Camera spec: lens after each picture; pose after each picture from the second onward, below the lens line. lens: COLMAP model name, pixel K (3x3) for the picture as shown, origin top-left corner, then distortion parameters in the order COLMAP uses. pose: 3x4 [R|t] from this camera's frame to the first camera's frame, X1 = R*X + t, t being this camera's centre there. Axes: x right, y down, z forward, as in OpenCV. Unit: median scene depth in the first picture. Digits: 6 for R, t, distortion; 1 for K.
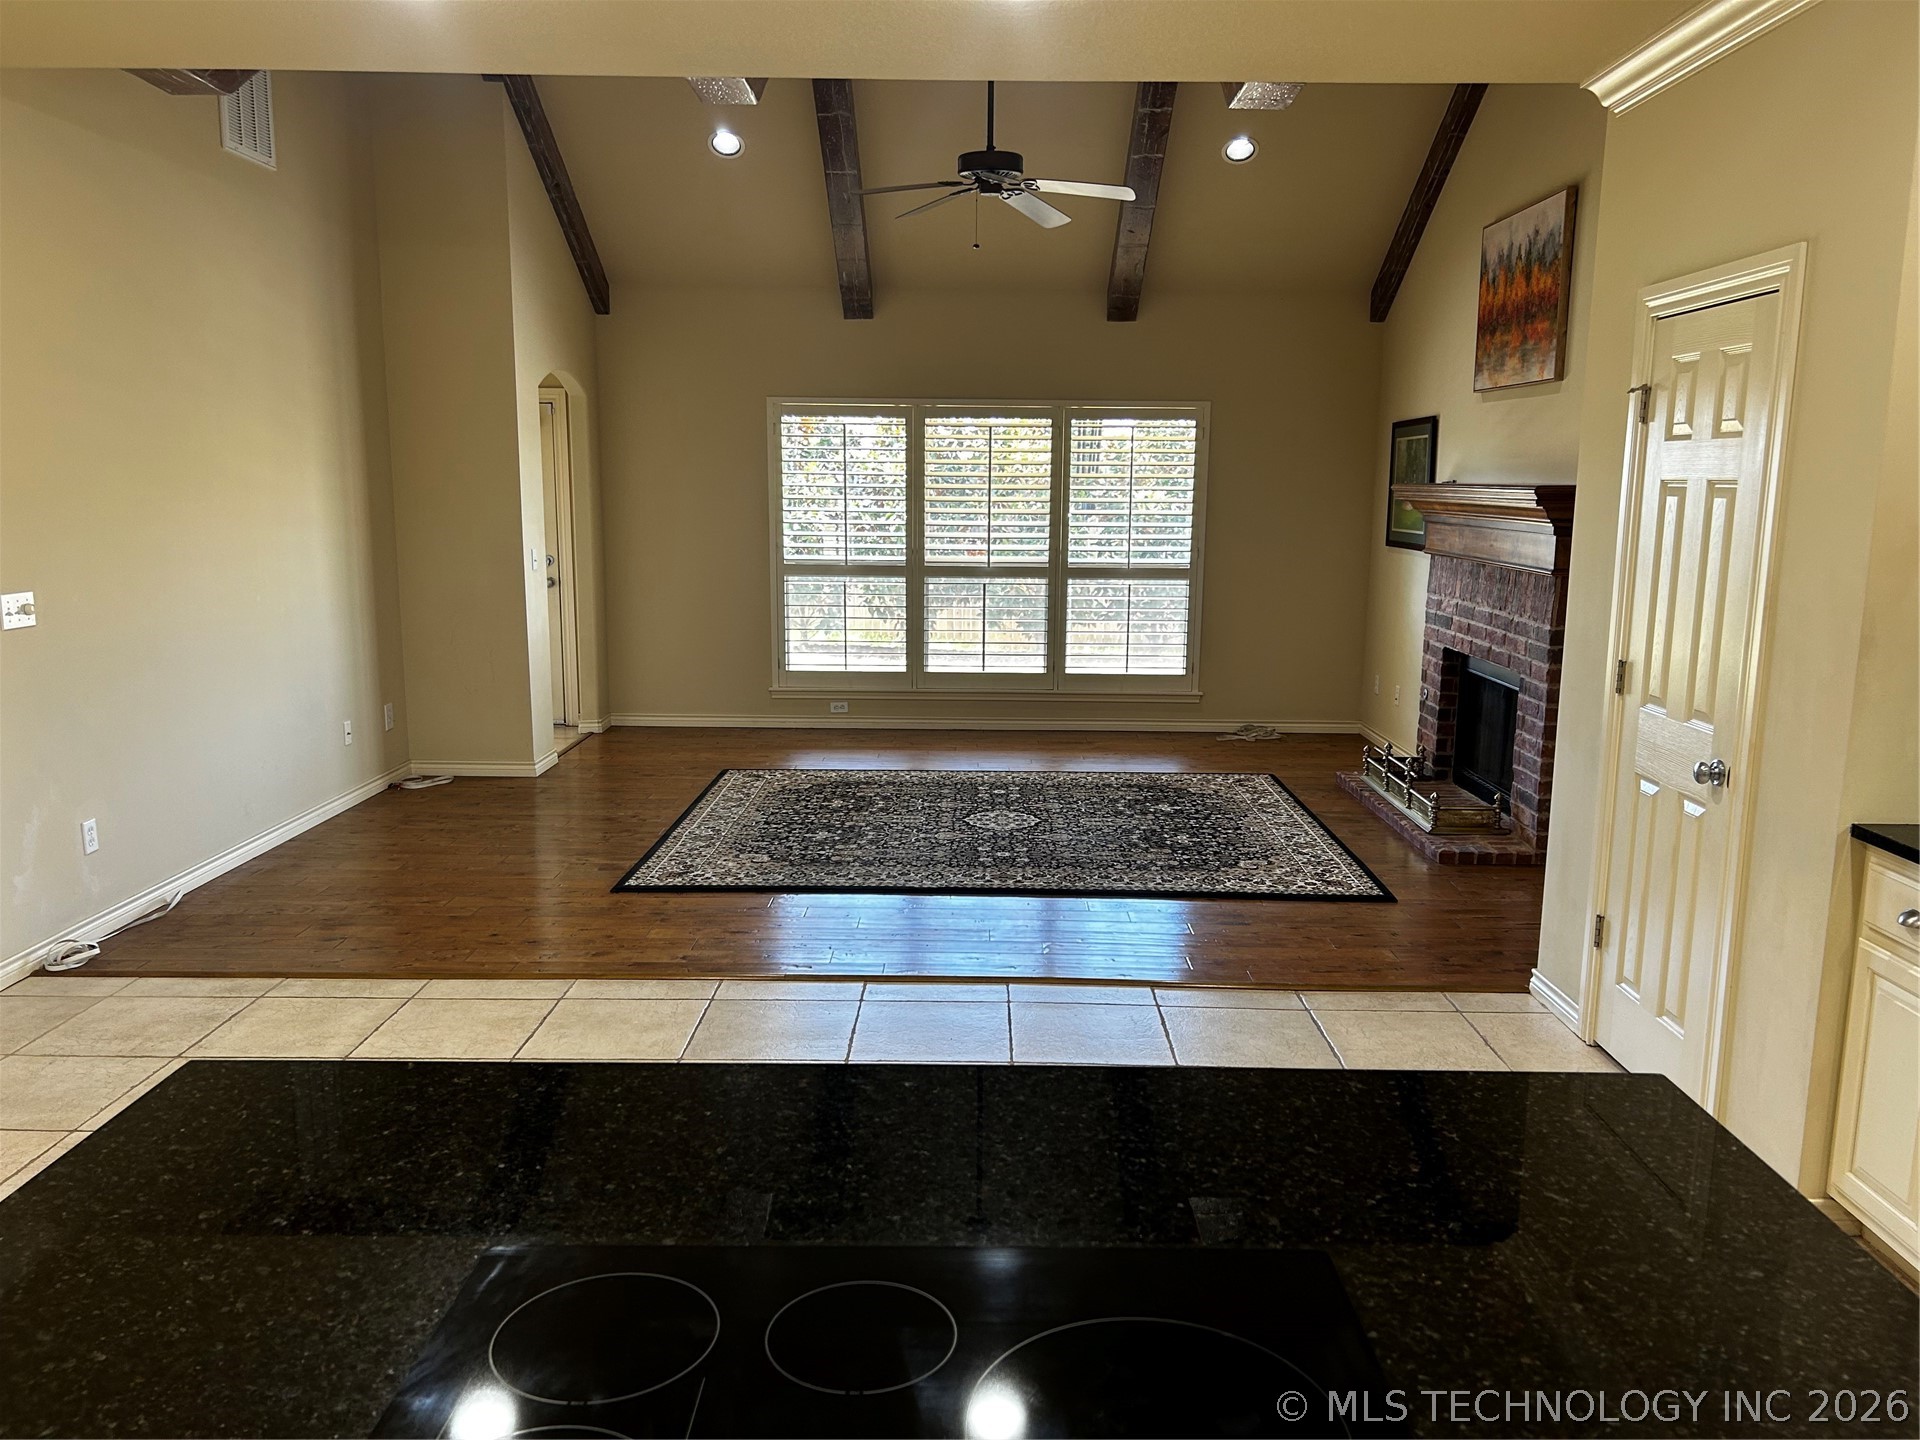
lens RADIAL K [[1438.1, 0, 971.9], [0, 1438.1, 718.6], [0, 0, 1]] dist [0.074943, -0.089706]
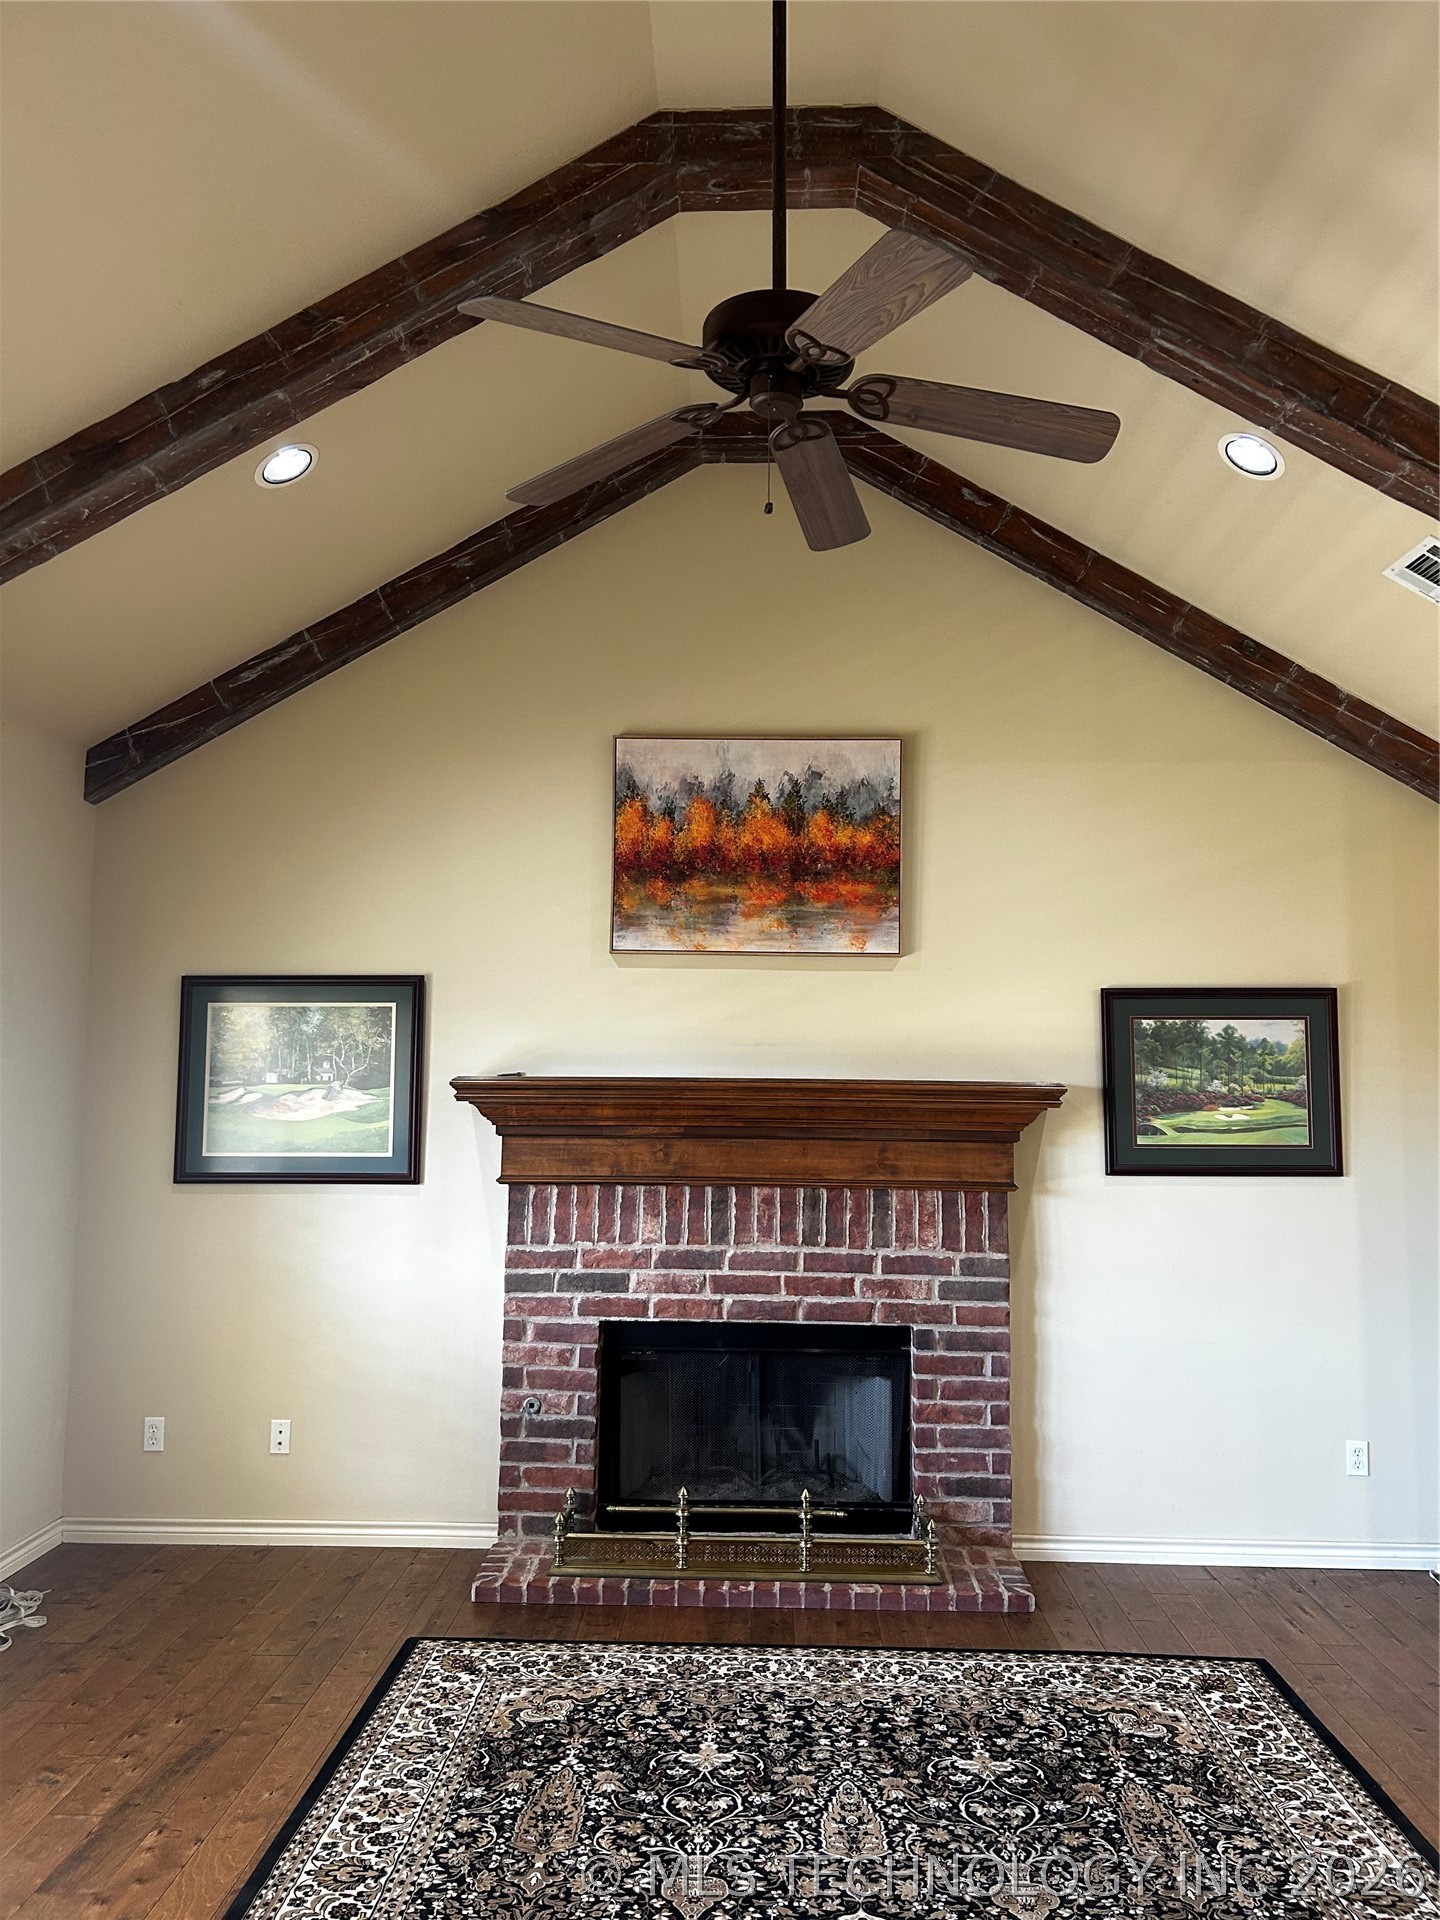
lens RADIAL K [[1438.1, 0, 719.5], [0, 1438.1, 954.6], [0, 0, 1]] dist [0.074943, -0.089706]
pose [[0.028104, 0.087625, 0.995757, -0.407006], [0.156348, 0.983505, -0.090960, -0.170871], [-0.987302, 0.158241, 0.013940, 1.062418]]
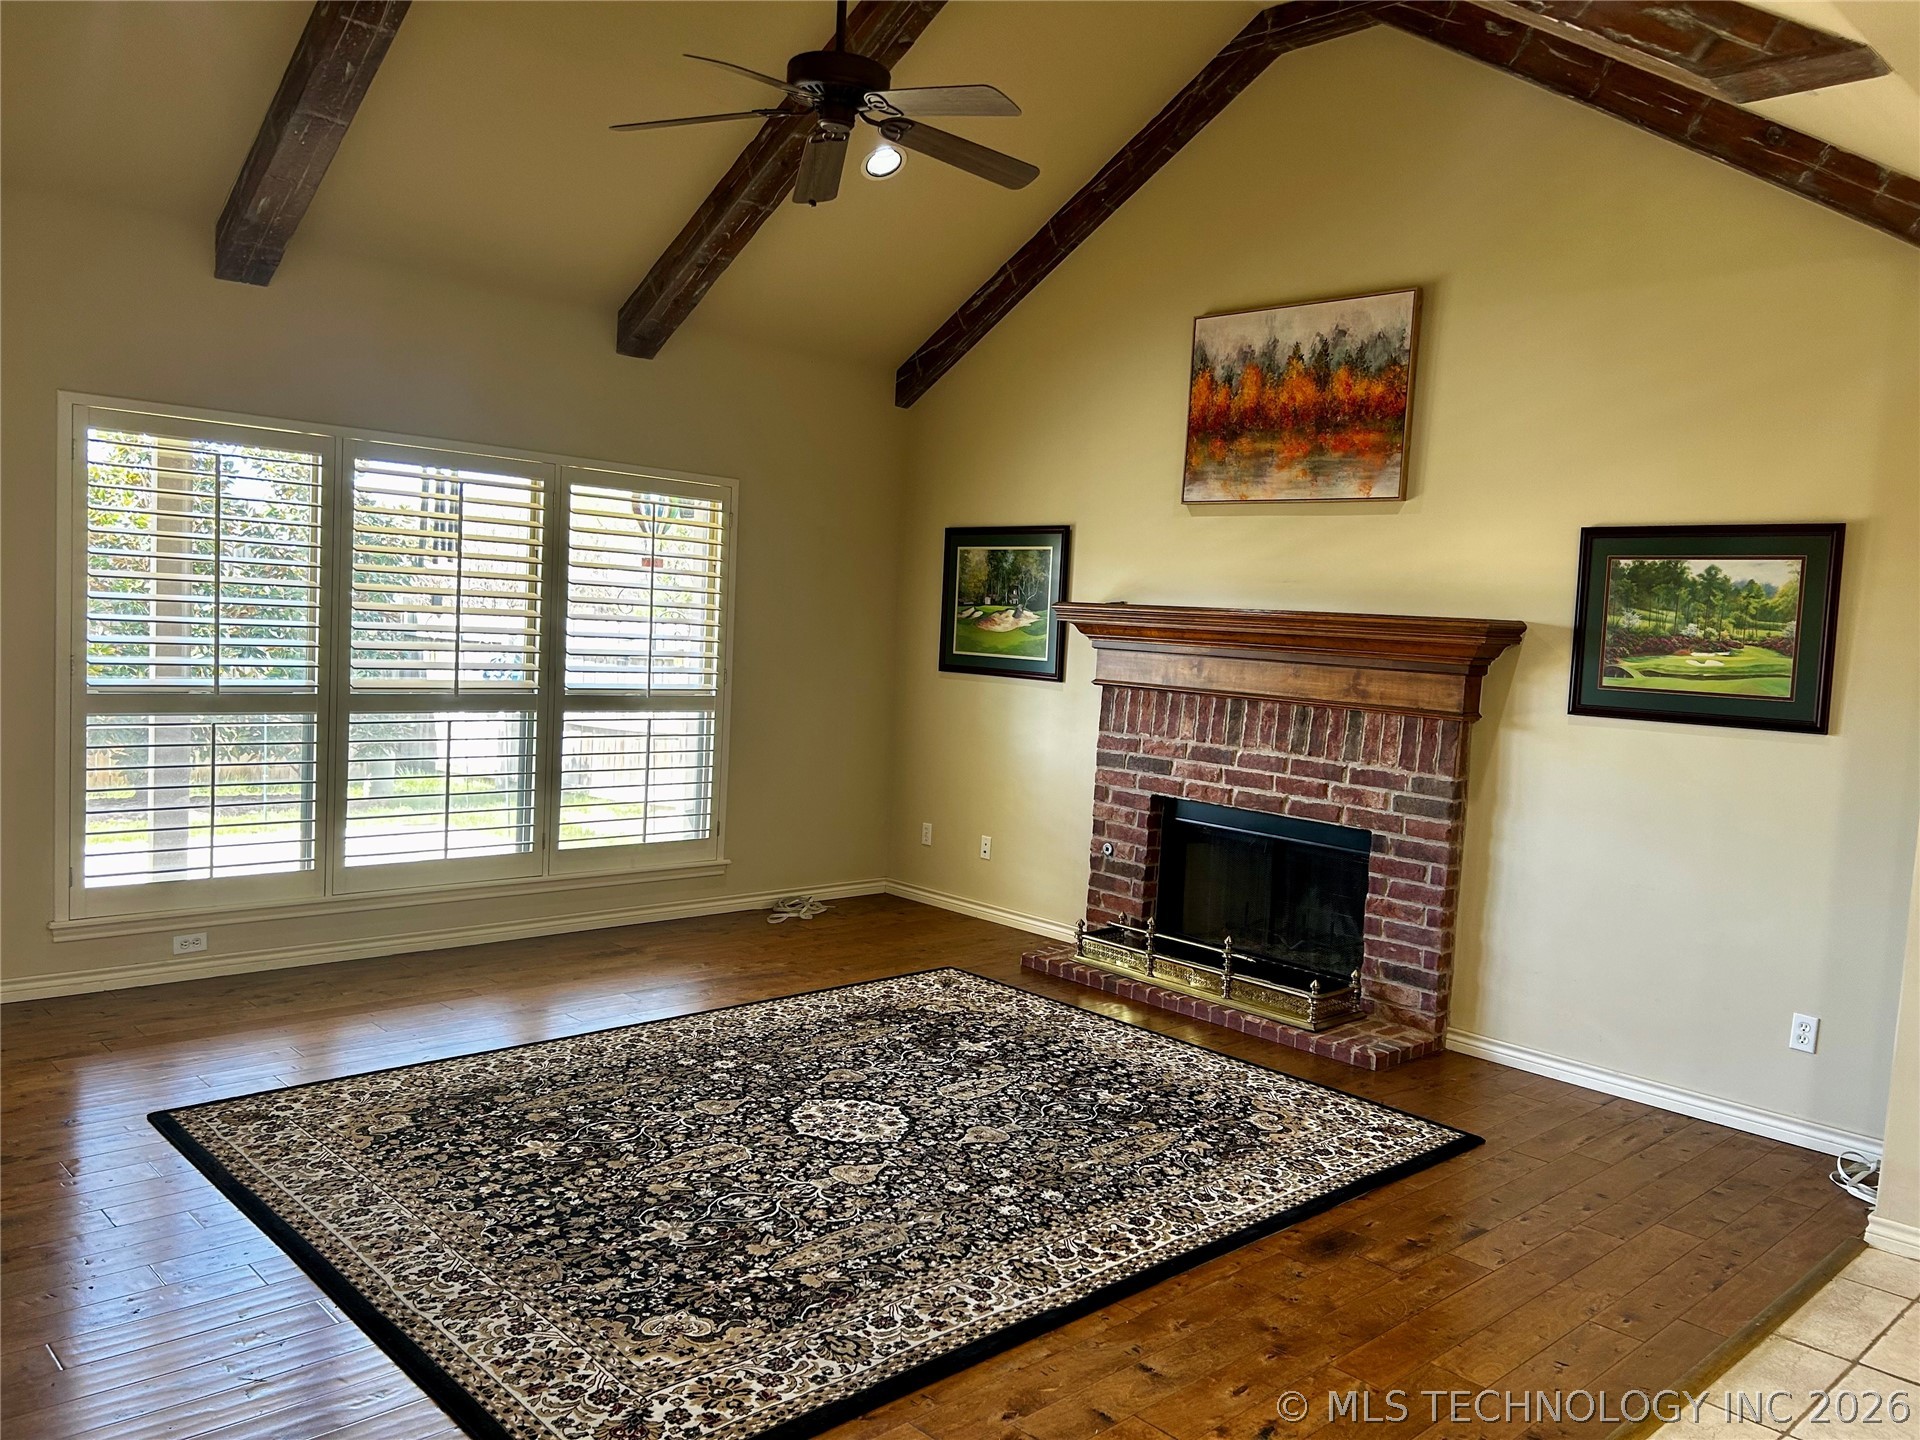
lens RADIAL K [[1438.1, 0, 957.0], [0, 1438.1, 727.1], [0, 0, 1]] dist [0.074943, -0.089706]
pose [[0.721392, -0.023430, 0.692130, -0.400885], [0.065406, 0.997265, -0.034411, -0.079189], [-0.689431, 0.070093, 0.720952, 0.543139]]
